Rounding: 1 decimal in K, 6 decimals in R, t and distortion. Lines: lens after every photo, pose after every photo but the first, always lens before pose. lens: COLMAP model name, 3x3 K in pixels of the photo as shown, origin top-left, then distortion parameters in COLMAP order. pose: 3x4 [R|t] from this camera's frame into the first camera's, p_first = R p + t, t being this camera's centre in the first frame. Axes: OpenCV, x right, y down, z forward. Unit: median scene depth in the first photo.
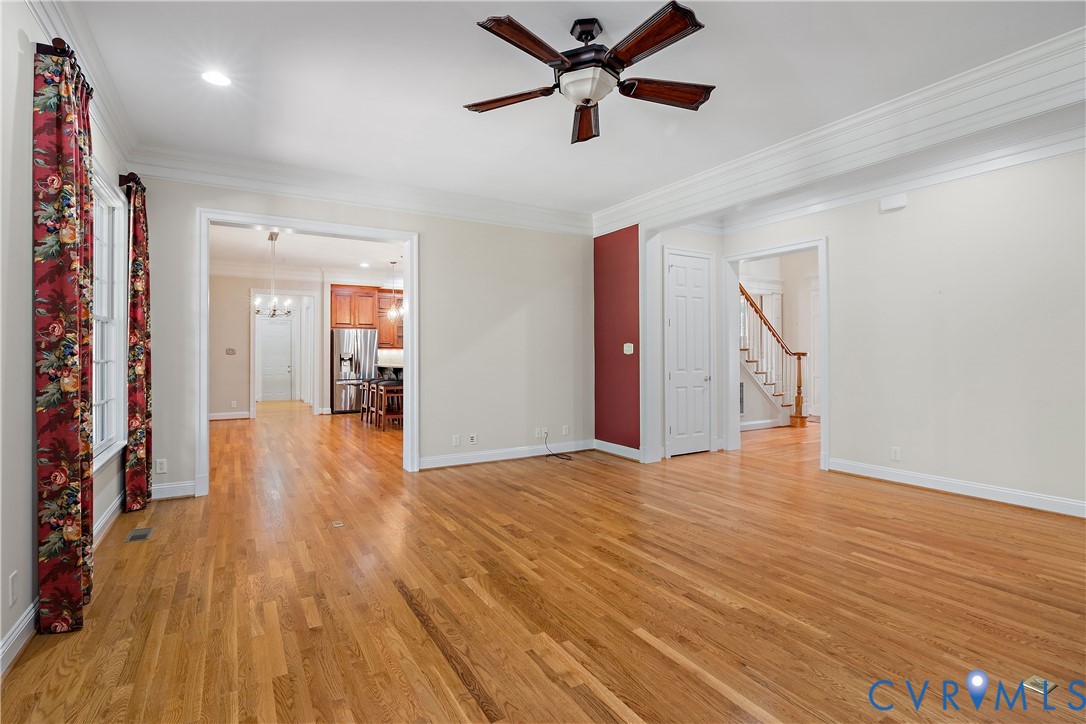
lens RADIAL K [[520.3, 0, 543.0], [0, 520.3, 347.5], [0, 0, 1]] dist [-0.002271, -0.000179]
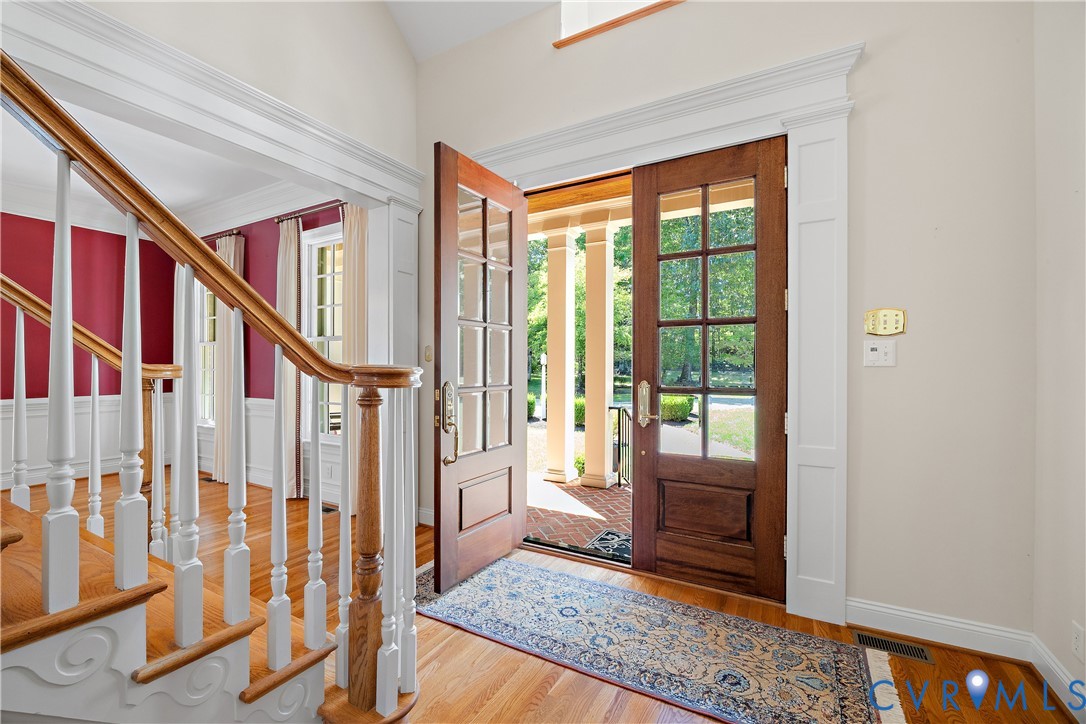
lens RADIAL K [[455.0, 0, 543.0], [0, 455.0, 362.0], [0, 0, 1]] dist [-0.011996, -0.000025]
pose [[0.871950, 0.007816, 0.489532, 0.467246], [-0.010187, 0.999946, 0.002181, 0.006545], [-0.489488, -0.006888, 0.871983, 0.827022]]
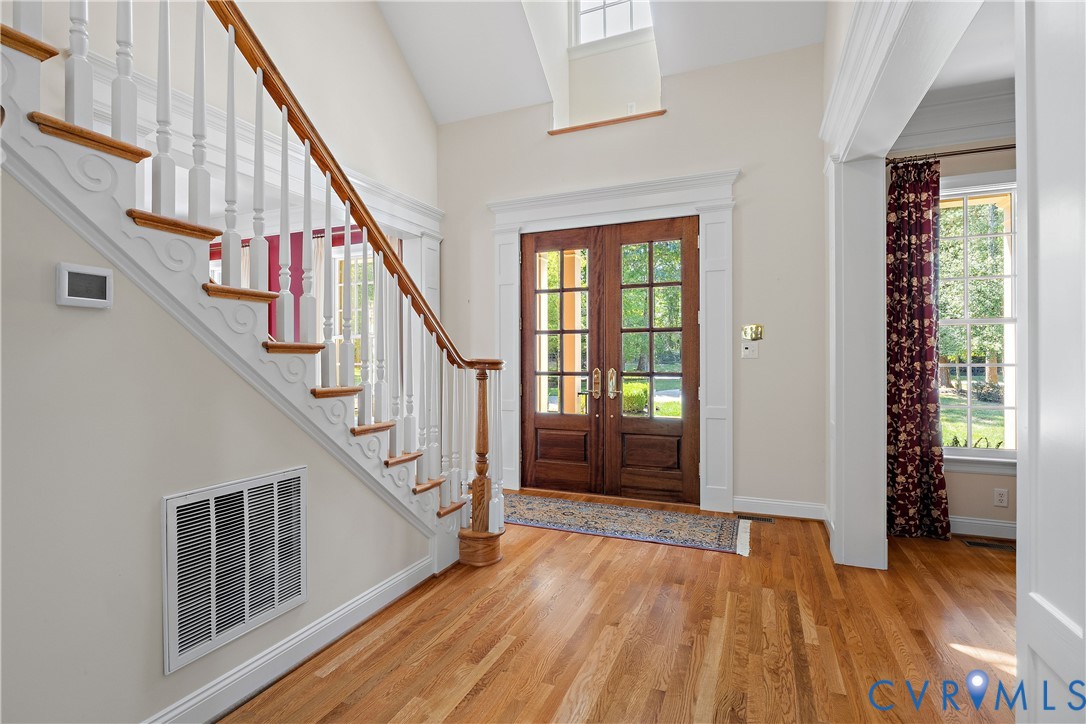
lens RADIAL K [[520.3, 0, 543.0], [0, 520.3, 347.5], [0, 0, 1]] dist [-0.002271, -0.000179]
pose [[0.808817, 0.013467, 0.587906, 0.309689], [-0.007699, 0.999895, -0.012314, 0.005008], [-0.588010, 0.005433, 0.808835, 0.675404]]
